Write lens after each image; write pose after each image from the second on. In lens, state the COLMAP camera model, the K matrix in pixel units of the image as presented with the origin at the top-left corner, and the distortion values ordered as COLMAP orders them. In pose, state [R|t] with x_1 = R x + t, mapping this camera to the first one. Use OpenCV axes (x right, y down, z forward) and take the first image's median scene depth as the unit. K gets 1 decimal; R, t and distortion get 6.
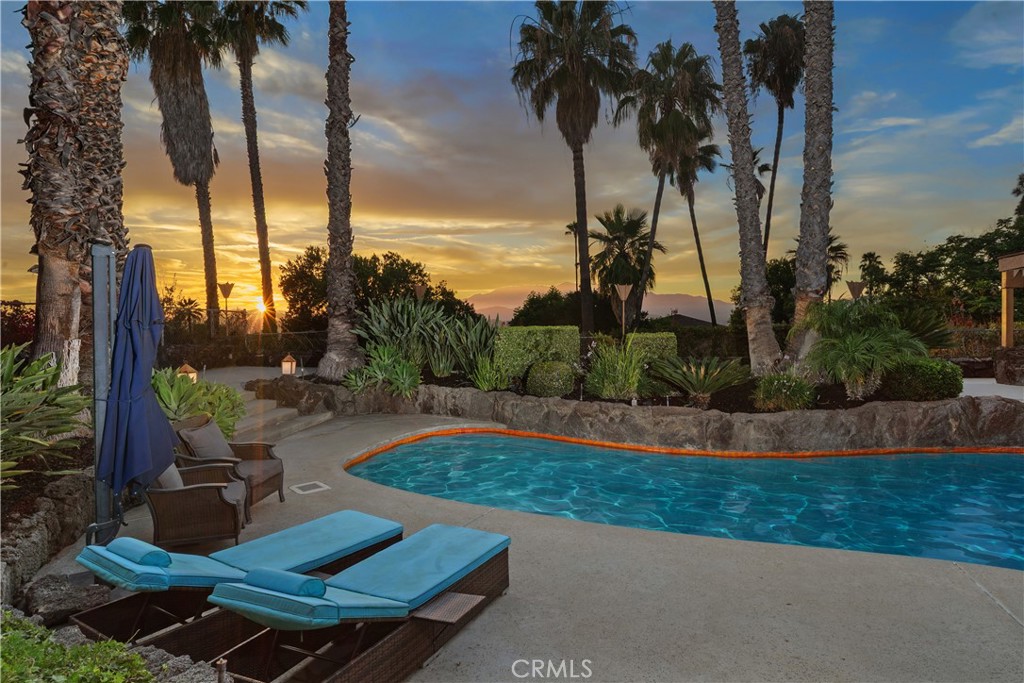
lens RADIAL K [[624.3, 0, 511.8], [0, 624.3, 323.0], [0, 0, 1]] dist [0.005424, 0.000980]
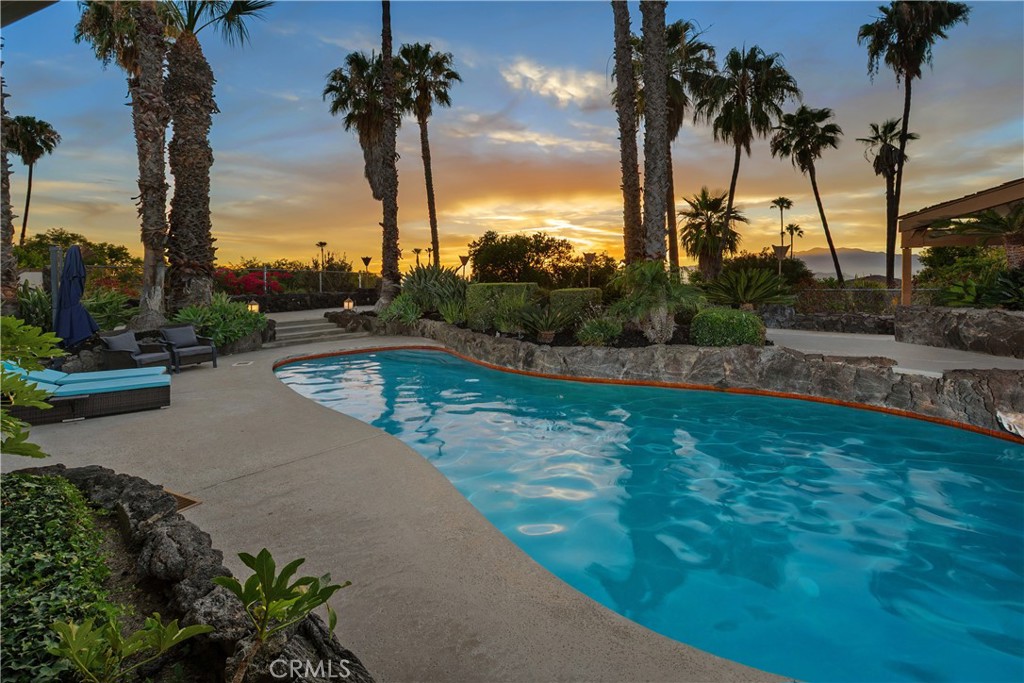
lens RADIAL K [[447.8, 0, 510.6], [0, 447.8, 288.3], [0, 0, 1]] dist [0.000757, -0.000454]
pose [[0.904847, 0.009410, -0.425634, 0.345232], [-0.002849, 0.999867, 0.016050, 0.001229], [0.425728, -0.013310, 0.904753, 0.033826]]
